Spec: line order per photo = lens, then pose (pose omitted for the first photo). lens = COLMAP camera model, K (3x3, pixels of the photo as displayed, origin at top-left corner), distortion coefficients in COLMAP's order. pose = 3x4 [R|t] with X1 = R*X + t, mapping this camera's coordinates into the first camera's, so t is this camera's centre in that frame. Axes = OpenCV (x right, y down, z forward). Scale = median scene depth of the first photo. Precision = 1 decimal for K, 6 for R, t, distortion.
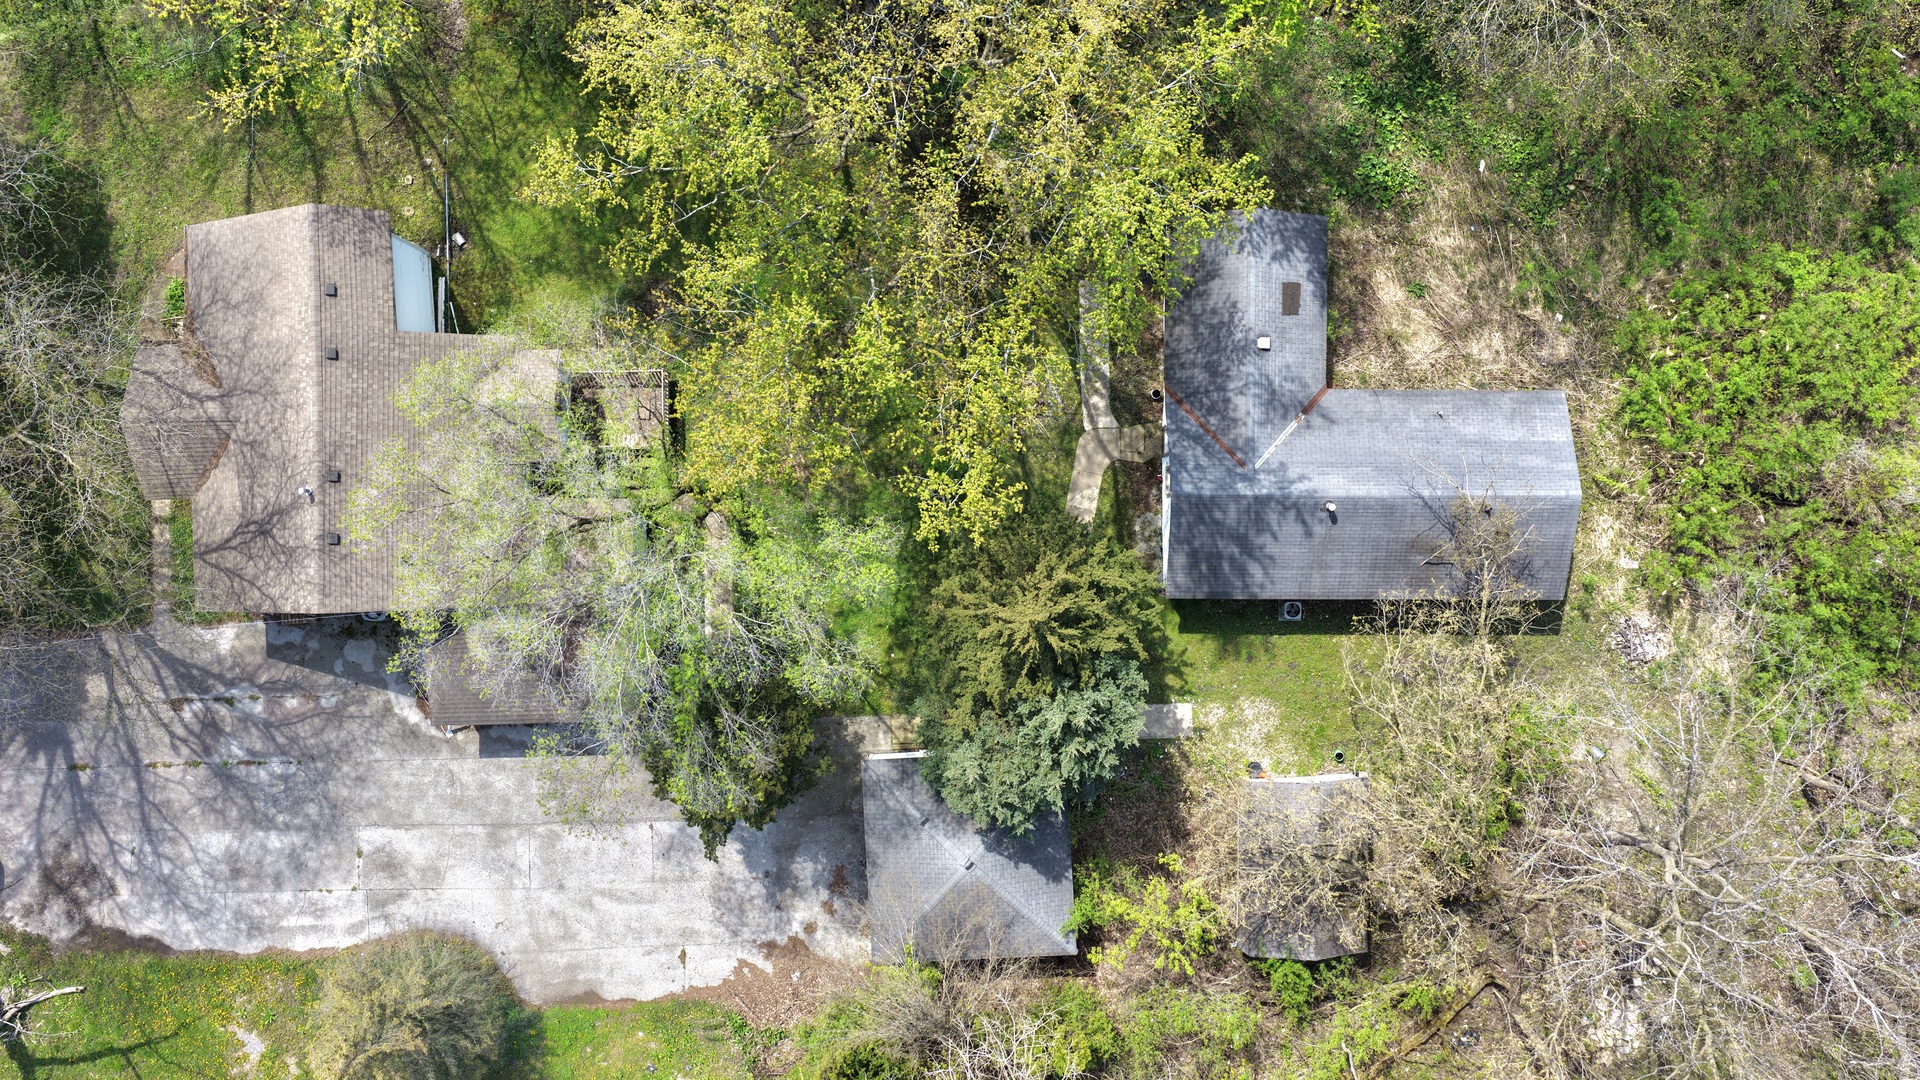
lens RADIAL K [[1607.9, 0, 962.7], [0, 1607.9, 547.6], [0, 0, 1]] dist [-0.004621, -0.000012]
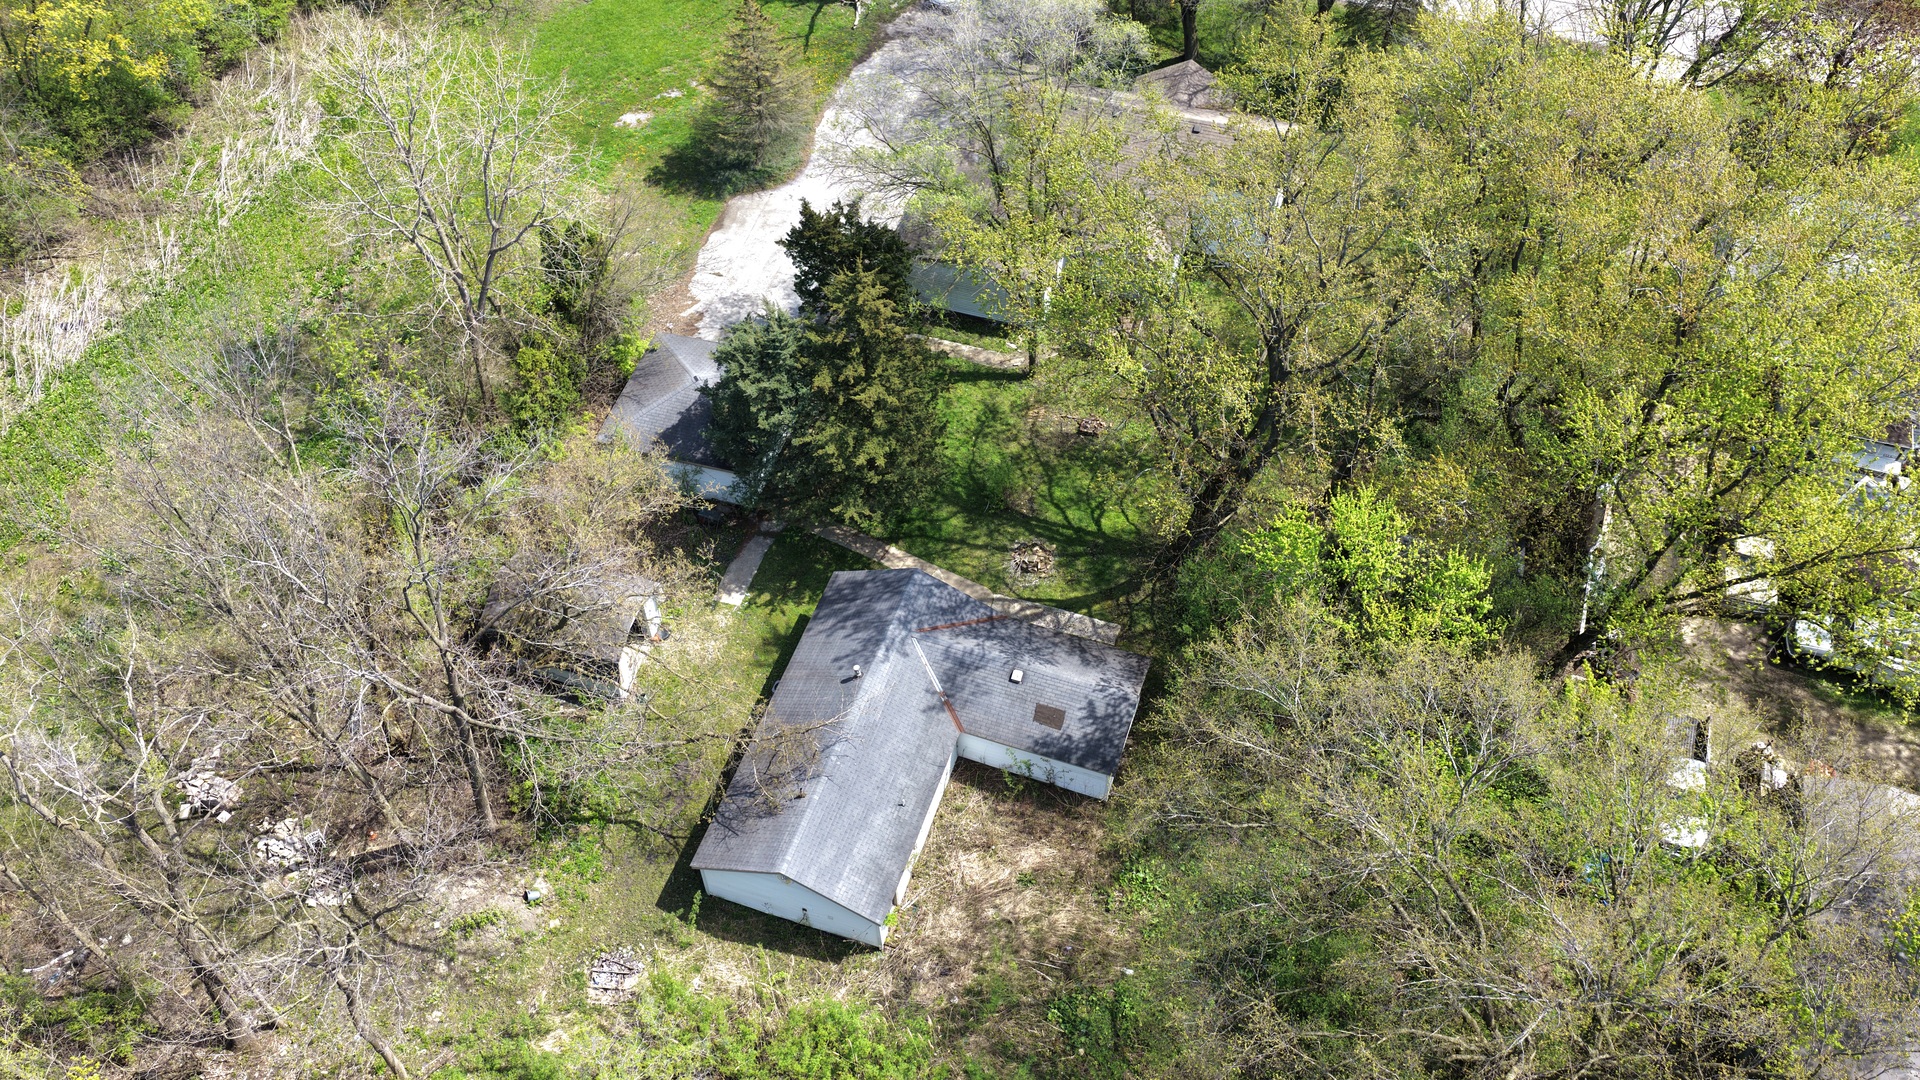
lens RADIAL K [[1607.9, 0, 965.2], [0, 1607.9, 540.5], [0, 0, 1]] dist [-0.004621, -0.000012]
pose [[-0.317675, 0.740153, -0.592668, 0.735618], [-0.948176, -0.243558, 0.204063, -0.278156], [0.006689, 0.626780, 0.779168, 0.079070]]
